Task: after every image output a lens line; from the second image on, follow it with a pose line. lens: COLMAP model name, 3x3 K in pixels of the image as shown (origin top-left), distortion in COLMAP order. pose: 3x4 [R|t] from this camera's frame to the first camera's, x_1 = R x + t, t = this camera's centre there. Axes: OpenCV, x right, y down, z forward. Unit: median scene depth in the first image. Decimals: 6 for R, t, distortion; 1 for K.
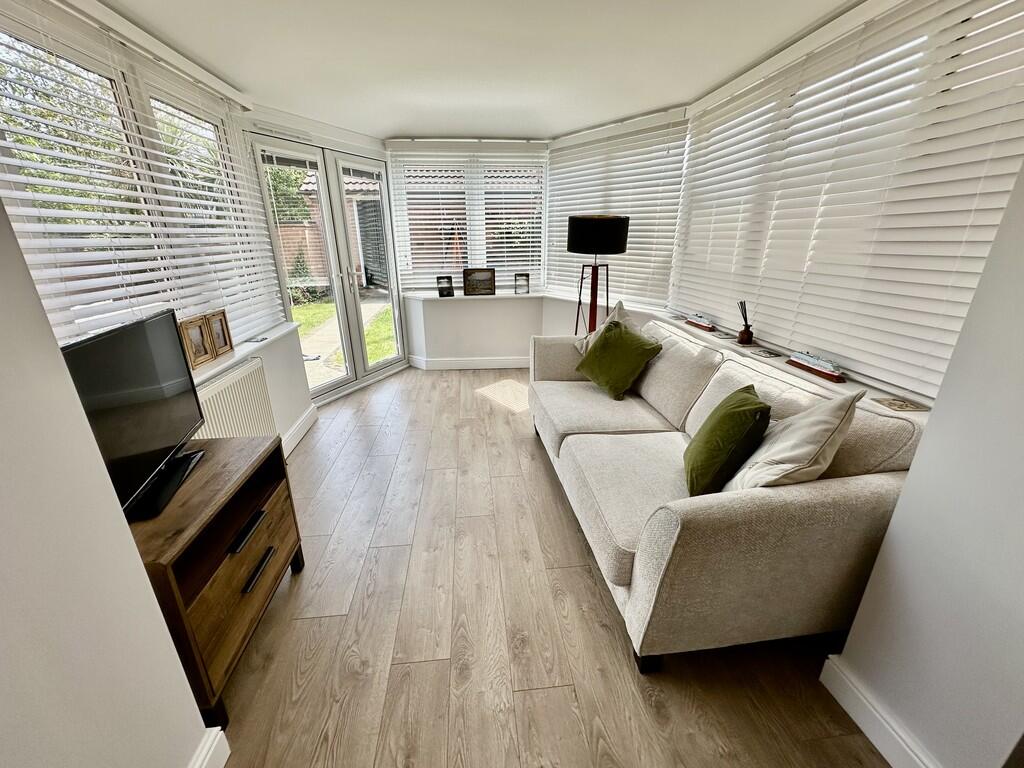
lens RADIAL K [[409.8, 0, 510.0], [0, 409.8, 381.7], [0, 0, 1]] dist [-0.000484, 0.000095]
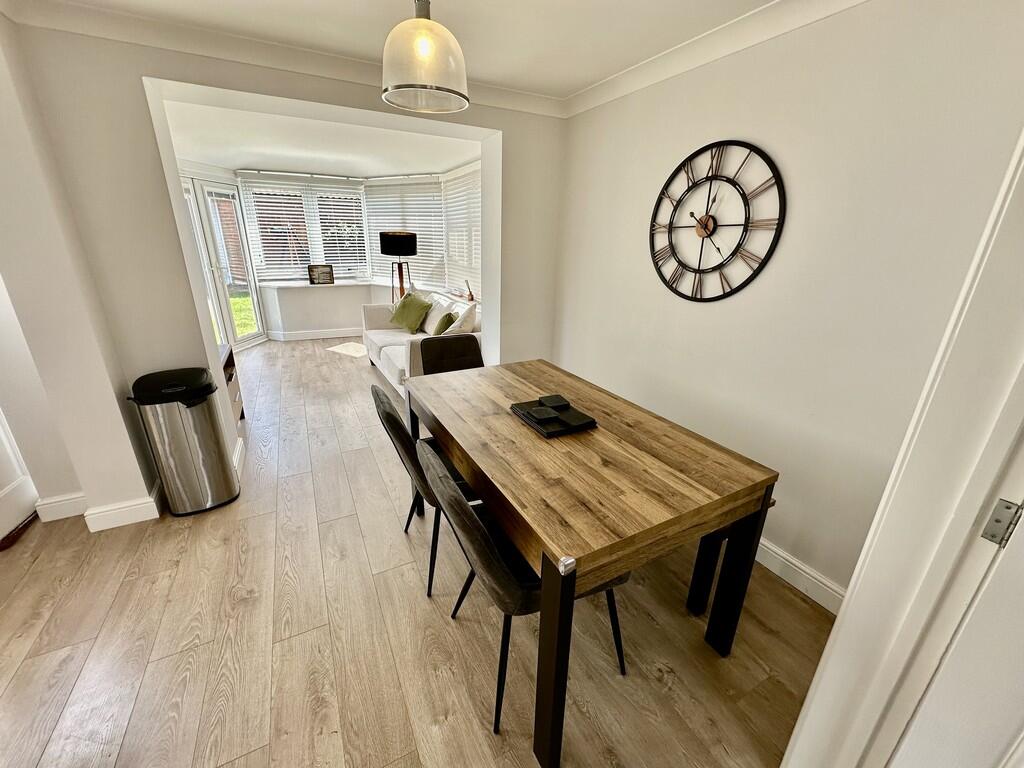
lens RADIAL K [[409.8, 0, 510.0], [0, 409.8, 381.7], [0, 0, 1]] dist [-0.000484, 0.000095]
pose [[0.931034, -0.097449, 0.351681, -0.002572], [0.096392, 0.995131, 0.020559, 0.179978], [-0.351972, 0.014758, 0.935894, -0.618721]]
